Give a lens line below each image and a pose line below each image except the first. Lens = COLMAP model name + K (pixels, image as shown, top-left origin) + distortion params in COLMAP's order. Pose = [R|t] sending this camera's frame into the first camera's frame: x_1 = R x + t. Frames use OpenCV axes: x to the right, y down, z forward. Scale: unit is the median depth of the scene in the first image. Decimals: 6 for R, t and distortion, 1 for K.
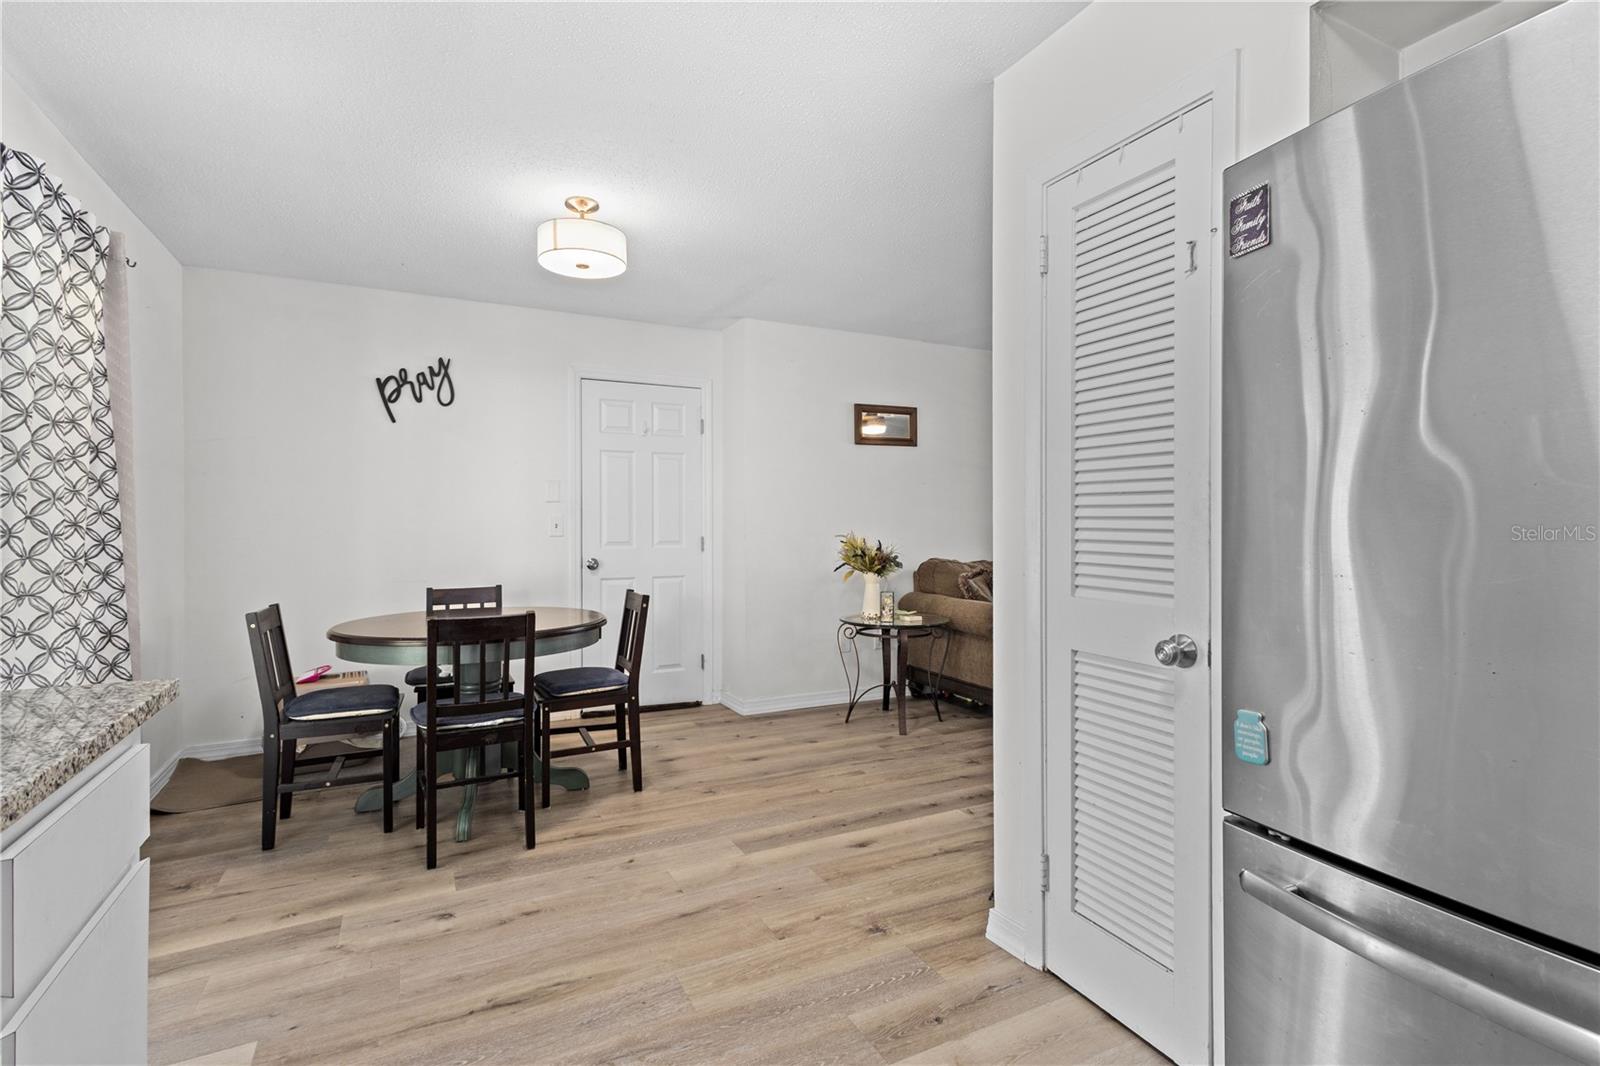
lens RADIAL K [[749.5, 0, 808.2], [0, 749.5, 521.2], [0, 0, 1]] dist [0.012951, -0.001387]
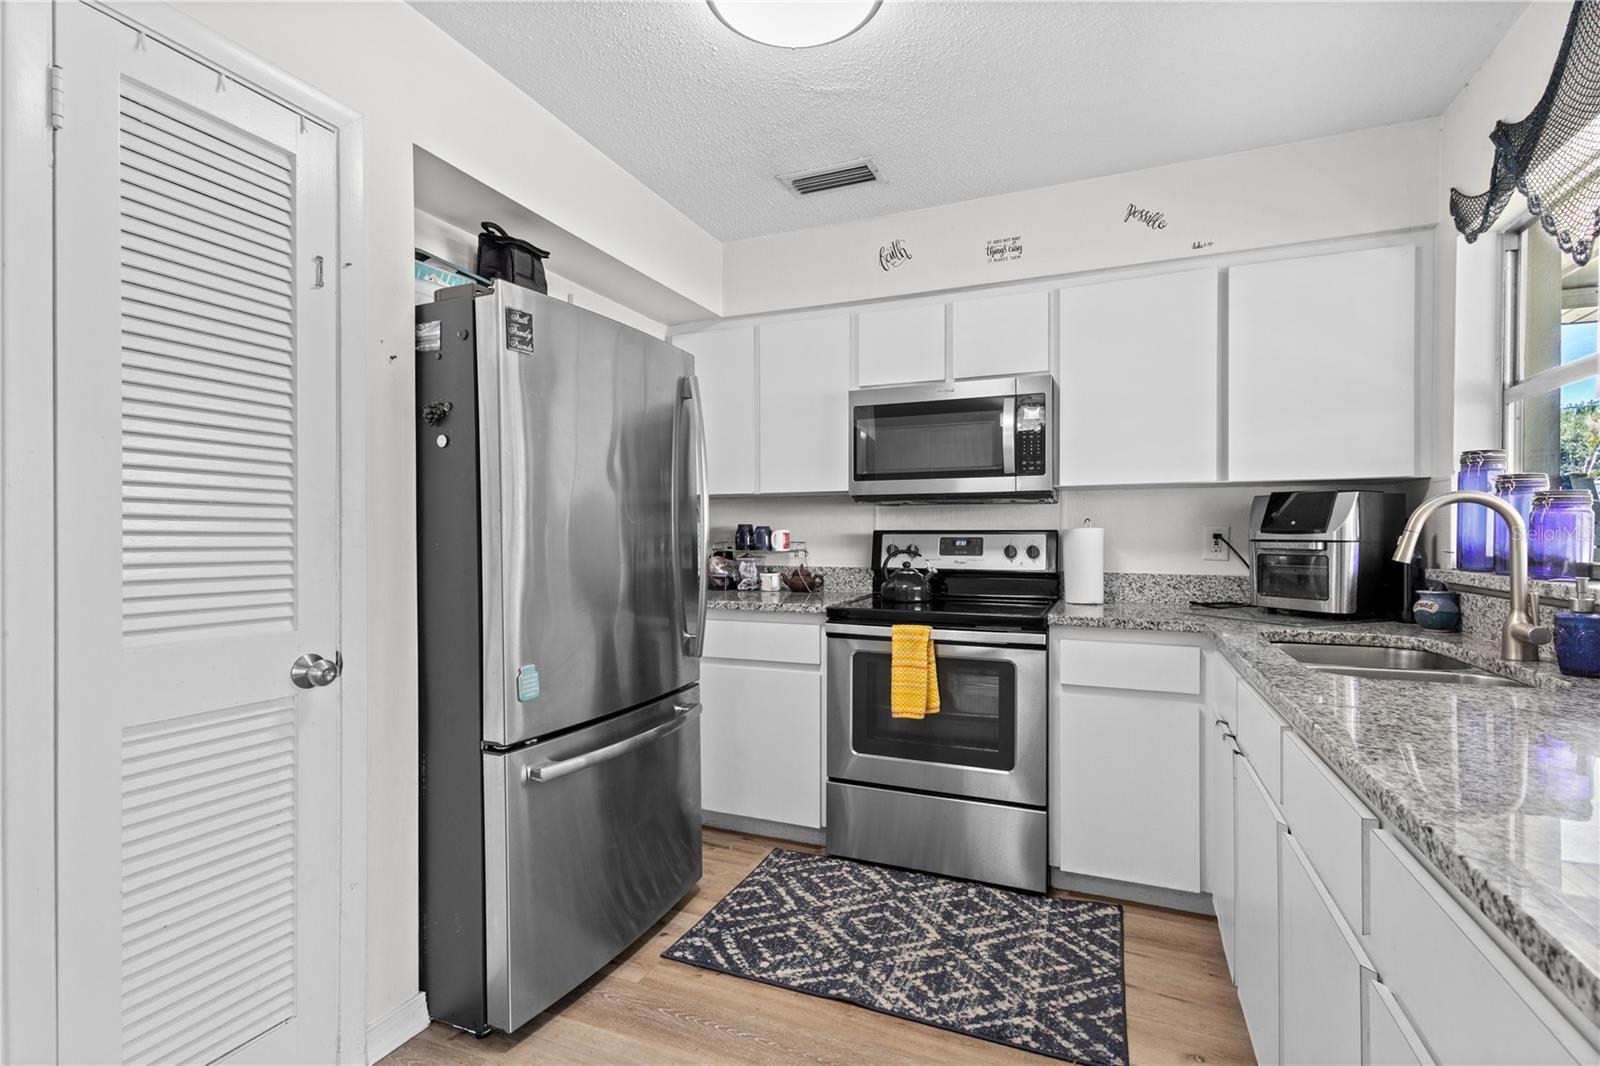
lens RADIAL K [[749.5, 0, 799.9], [0, 749.5, 538.3], [0, 0, 1]] dist [0.012951, -0.001387]
pose [[-0.639446, 0.000018, 0.768836, -0.260142], [0.003467, 0.999990, 0.002859, -0.000531], [-0.768828, 0.004493, -0.639439, 0.453342]]
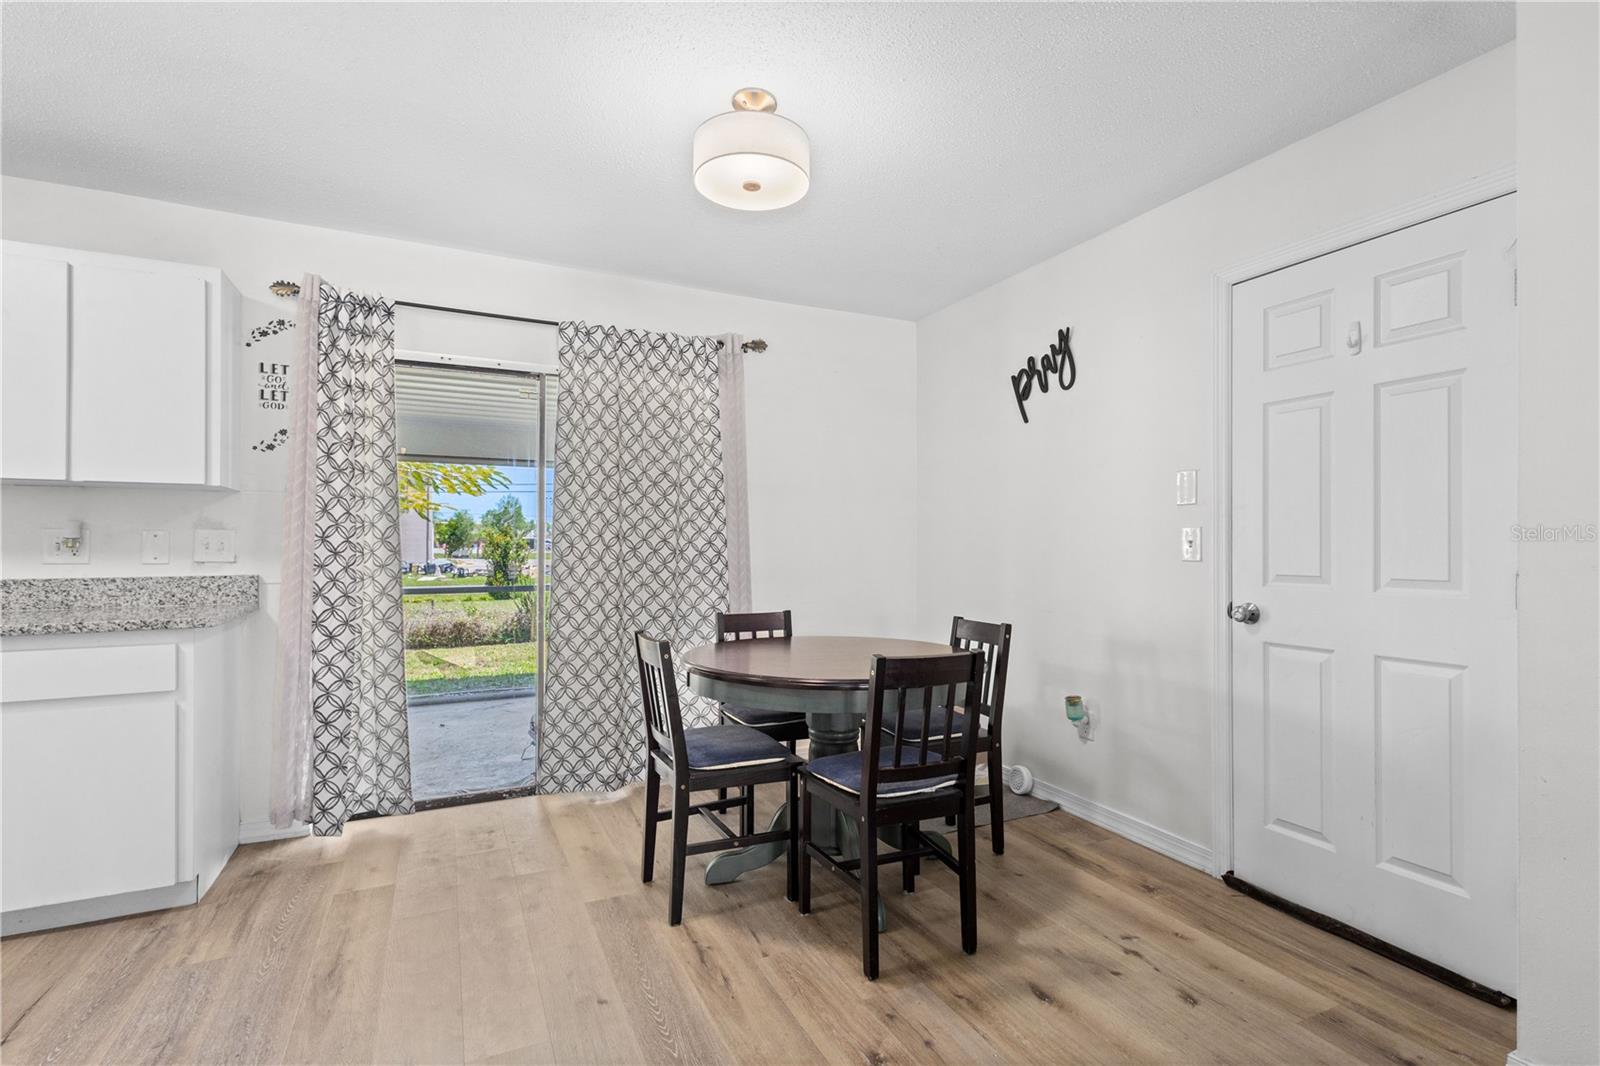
lens RADIAL K [[749.5, 0, 806.2], [0, 749.5, 539.3], [0, 0, 1]] dist [0.012951, -0.001387]
pose [[-0.028948, -0.005753, -0.999564, 0.310324], [-0.000913, 0.999983, -0.005729, 0.006701], [0.999580, 0.000747, -0.028953, 0.775968]]
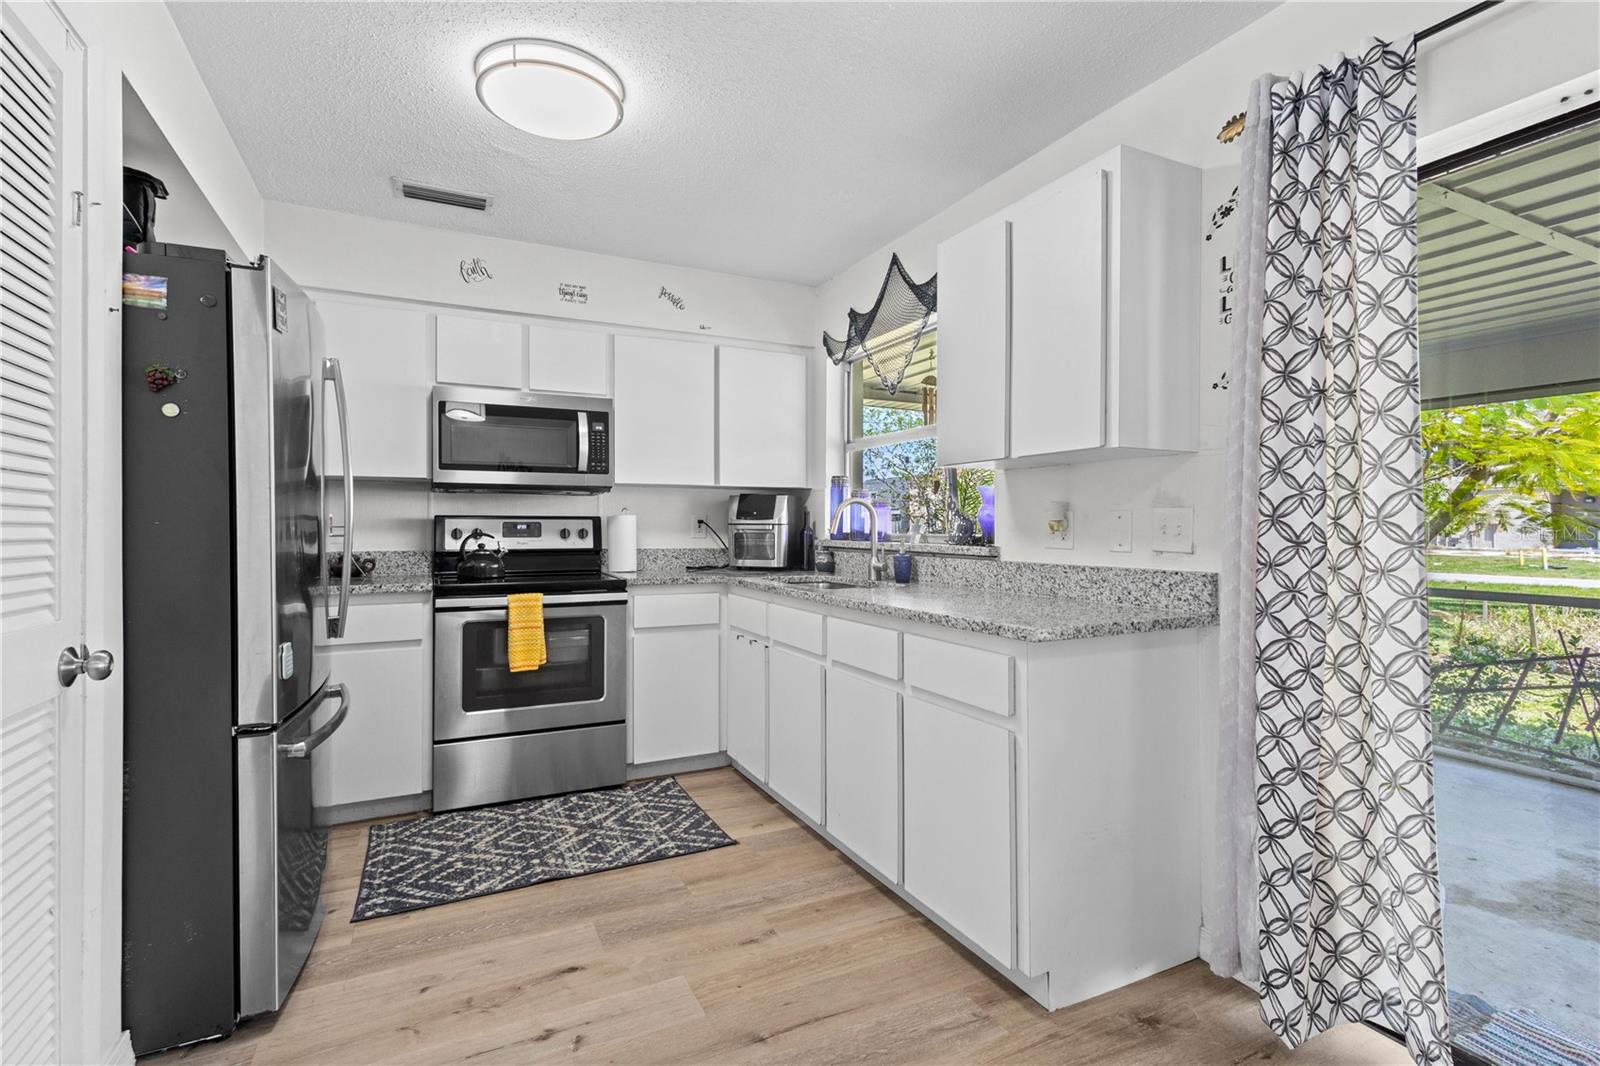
lens RADIAL K [[749.5, 0, 800.0], [0, 749.5, 527.1], [0, 0, 1]] dist [0.012951, -0.001387]
pose [[-0.999678, 0.002262, 0.025286, -0.136470], [0.002335, 0.999993, 0.002854, 0.005354], [-0.025280, 0.002912, -0.999676, 0.724232]]
